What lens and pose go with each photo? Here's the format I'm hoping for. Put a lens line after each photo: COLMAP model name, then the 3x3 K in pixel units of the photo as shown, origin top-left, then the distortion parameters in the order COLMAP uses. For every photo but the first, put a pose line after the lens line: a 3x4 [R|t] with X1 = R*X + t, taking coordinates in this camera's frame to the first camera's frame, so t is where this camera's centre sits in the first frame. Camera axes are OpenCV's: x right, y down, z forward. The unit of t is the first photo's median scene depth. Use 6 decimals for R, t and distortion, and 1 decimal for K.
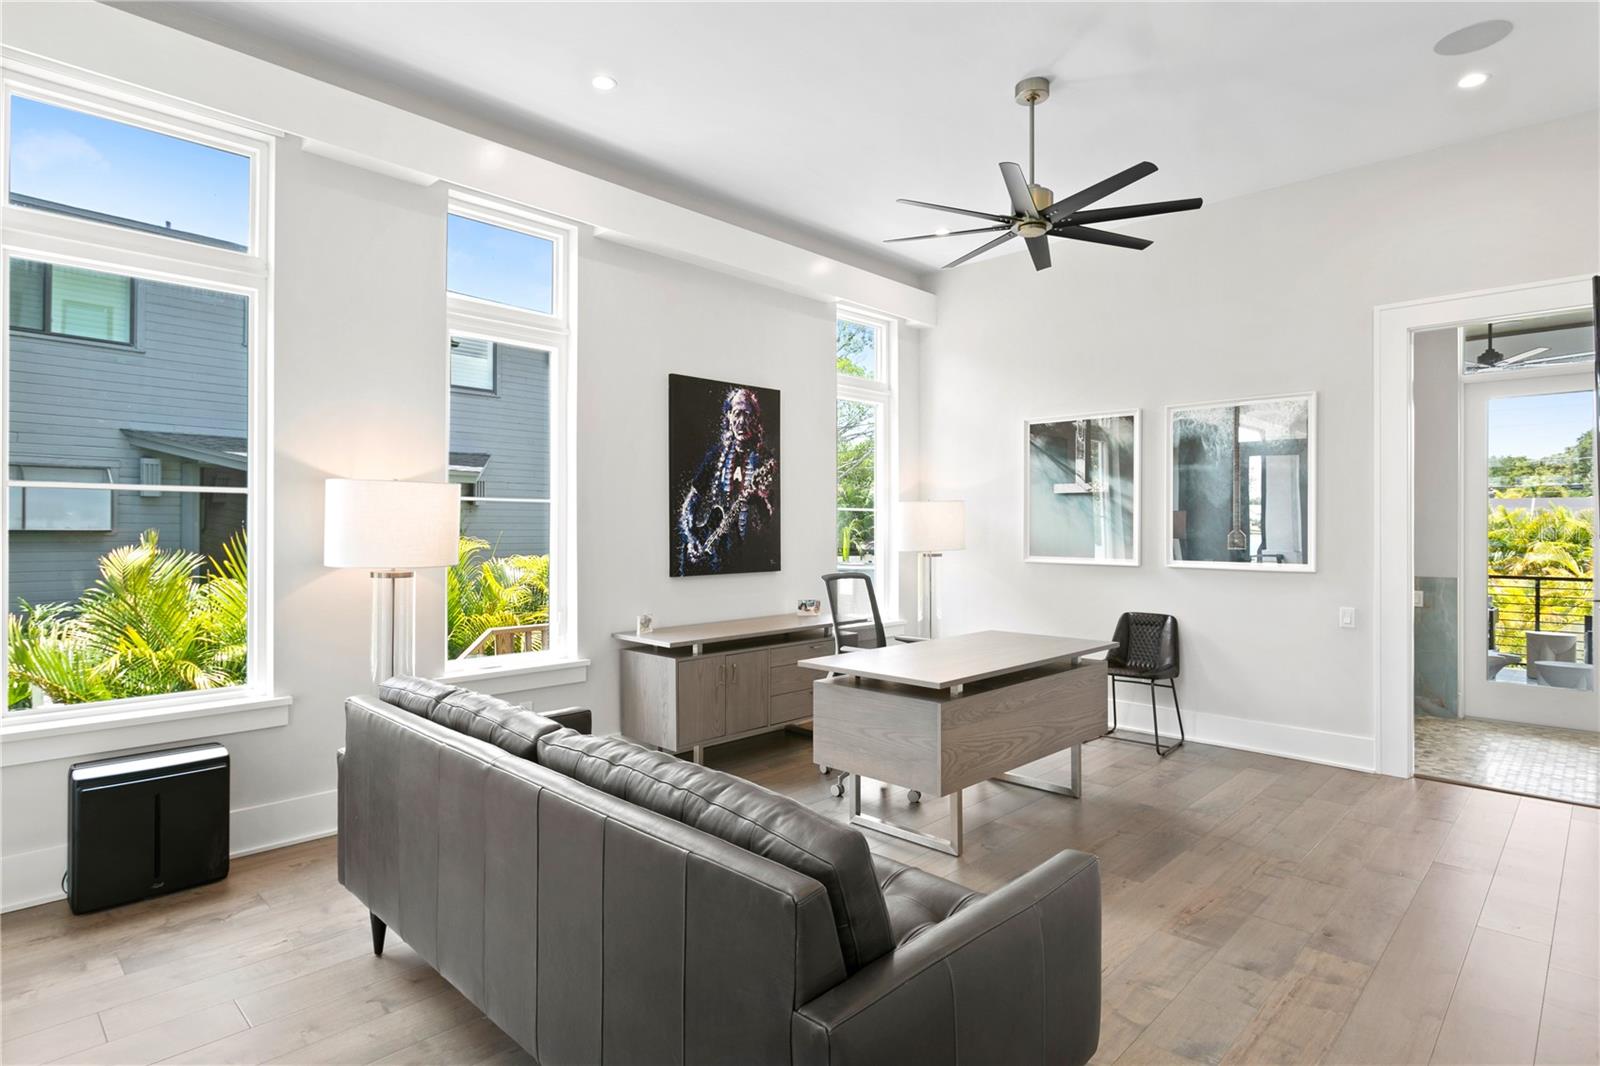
lens RADIAL K [[849.6, 0, 799.6], [0, 849.6, 528.1], [0, 0, 1]] dist [0.000512, -0.000052]
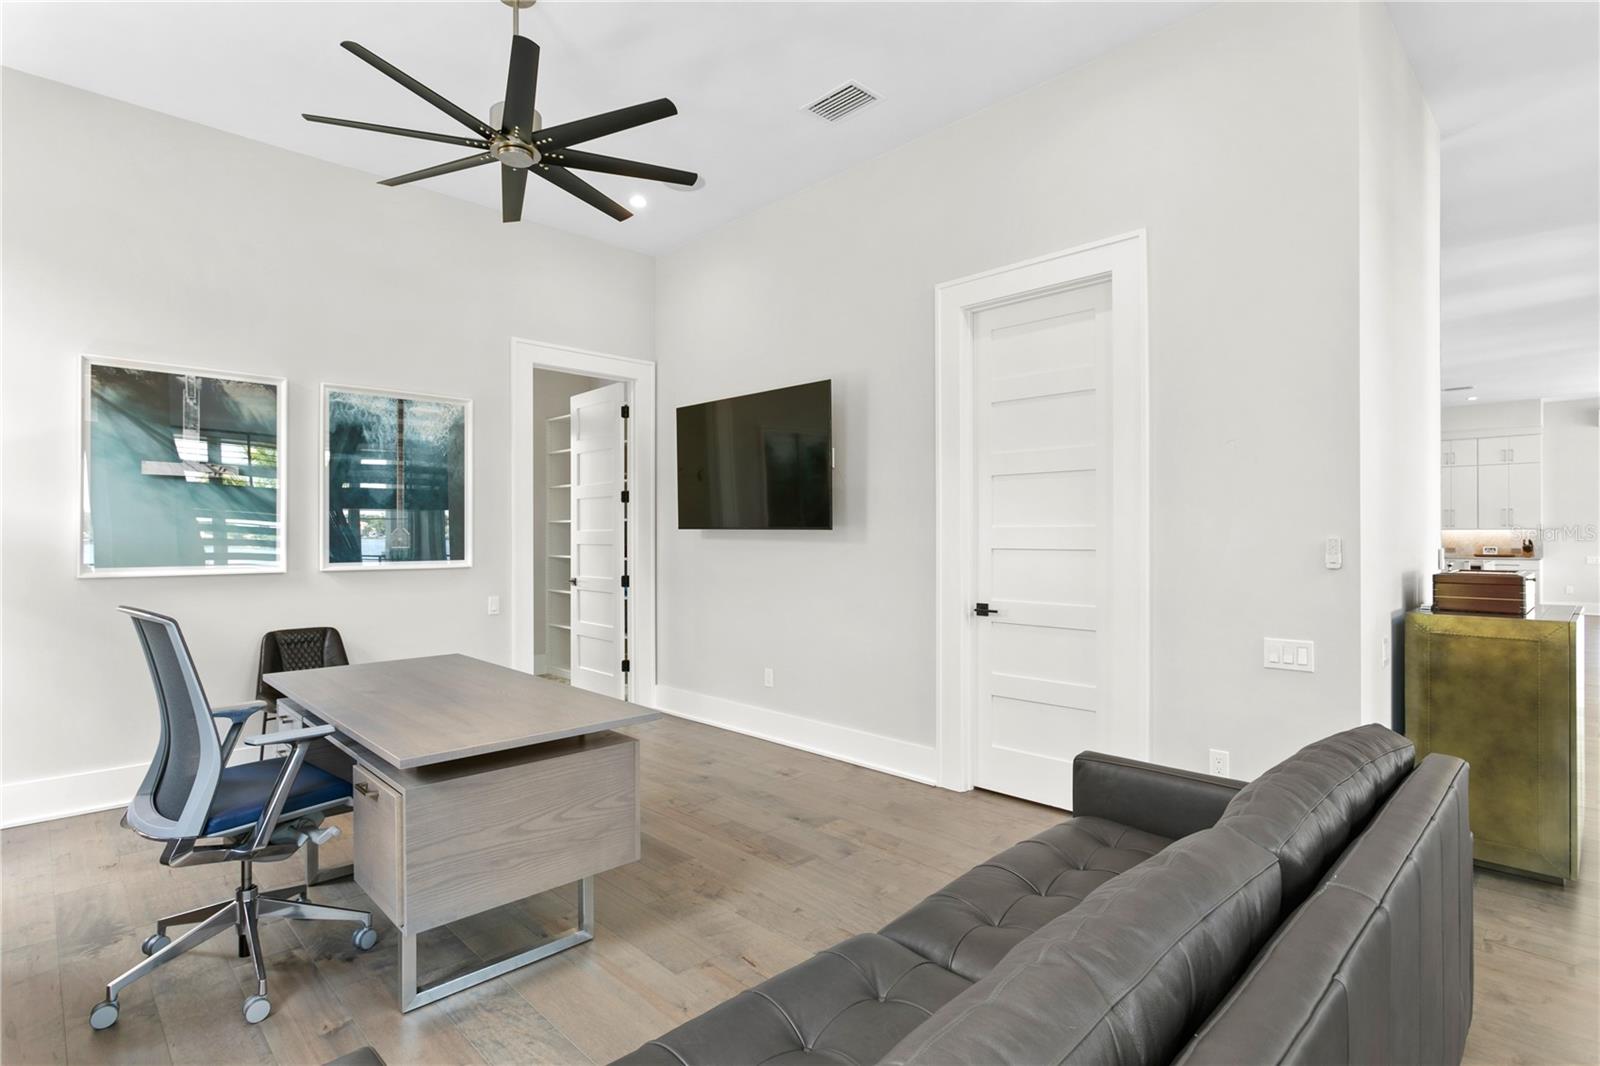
lens RADIAL K [[800.1, 0, 762.0], [0, 800.1, 536.7], [0, 0, 1]] dist [-0.000298, 0.001866]
pose [[0.043911, -0.006315, 0.999016, -0.356885], [0.003843, 0.999974, 0.006152, 0.007947], [-0.999028, 0.003569, 0.043934, 0.532324]]
